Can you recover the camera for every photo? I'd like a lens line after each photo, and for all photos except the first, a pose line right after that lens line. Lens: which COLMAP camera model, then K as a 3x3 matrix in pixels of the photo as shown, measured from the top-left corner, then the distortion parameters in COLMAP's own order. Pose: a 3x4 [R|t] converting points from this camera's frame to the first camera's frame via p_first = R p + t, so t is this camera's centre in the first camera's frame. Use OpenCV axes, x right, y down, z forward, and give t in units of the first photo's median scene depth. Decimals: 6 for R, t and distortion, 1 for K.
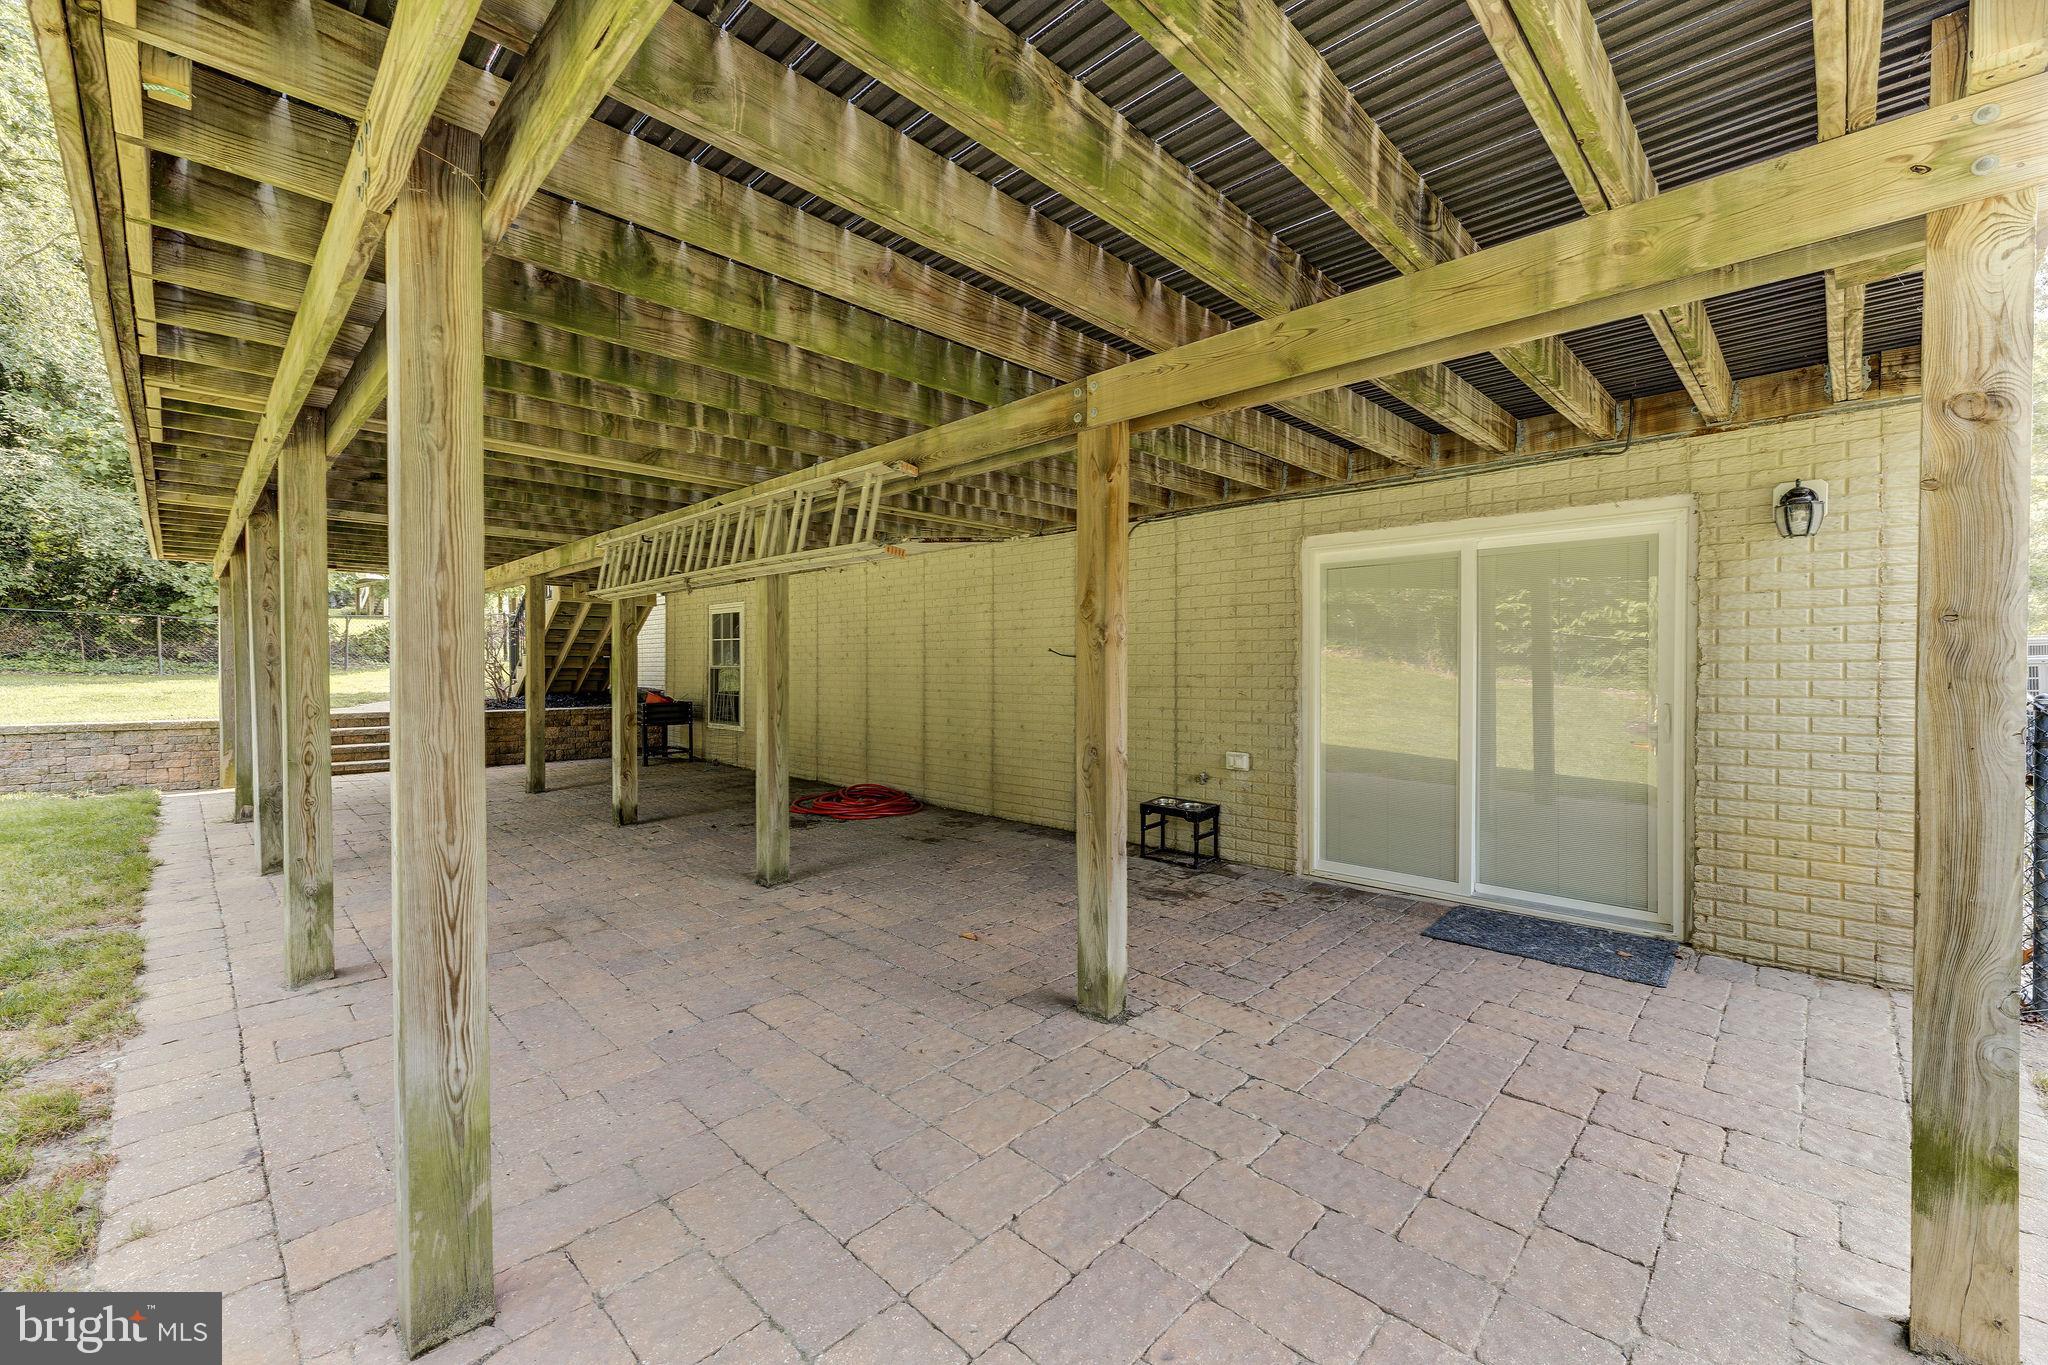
lens RADIAL K [[841.0, 0, 1024.0], [0, 841.0, 682.5], [0, 0, 1]] dist [0.004133, -0.002726]
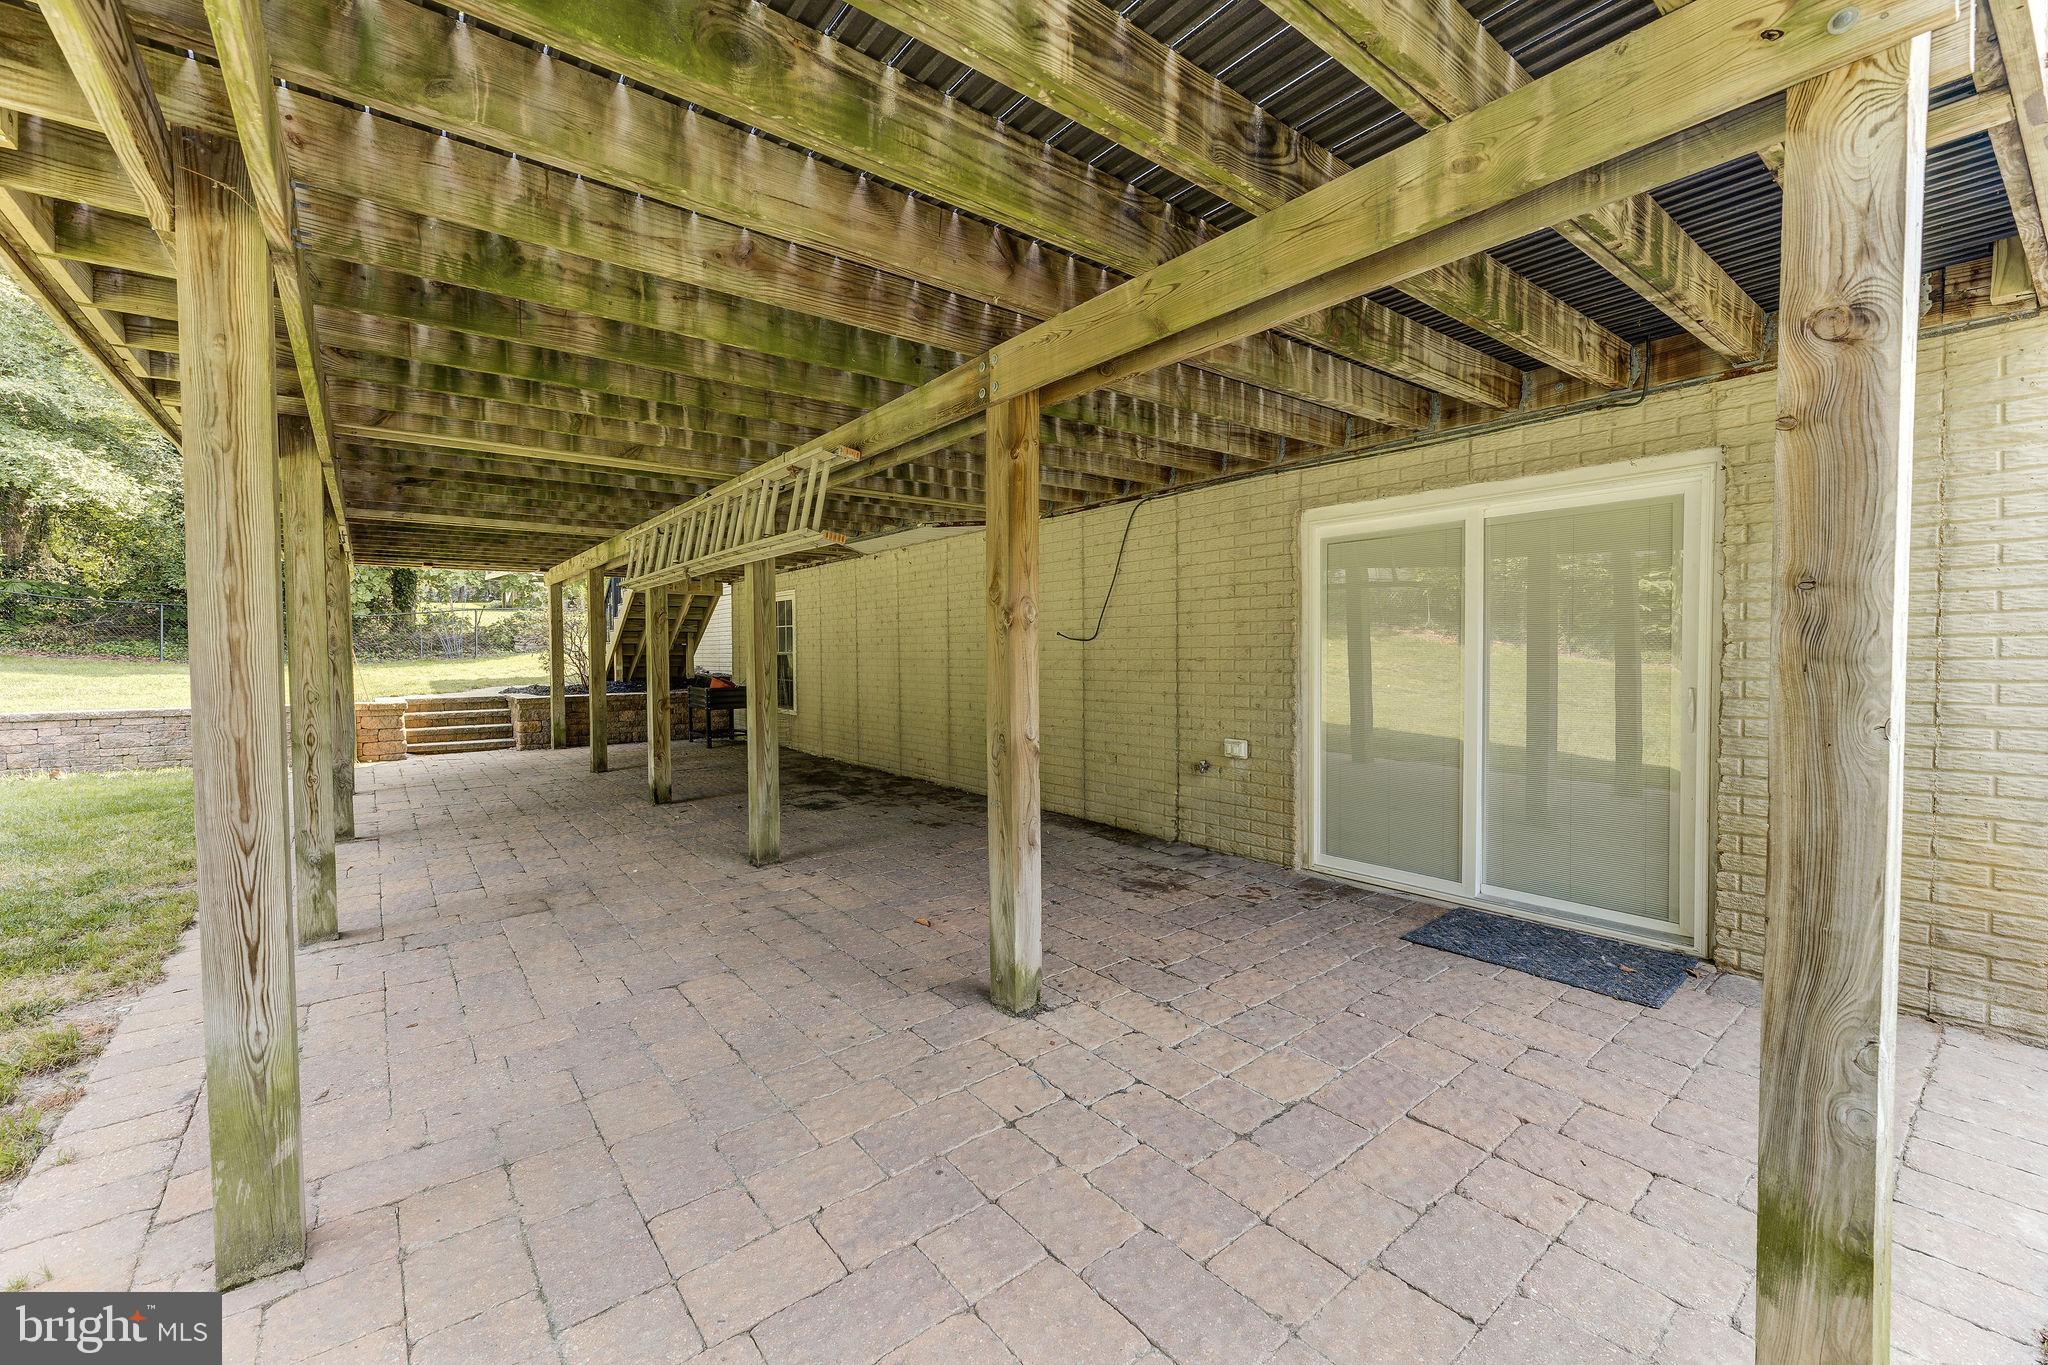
lens RADIAL K [[841.0, 0, 1024.0], [0, 841.0, 682.5], [0, 0, 1]] dist [0.004133, -0.002726]
pose [[0.990790, -0.002224, -0.135386, 0.283506], [0.004819, 0.999811, 0.018847, -0.000737], [0.135319, -0.019326, 0.990614, 0.050680]]
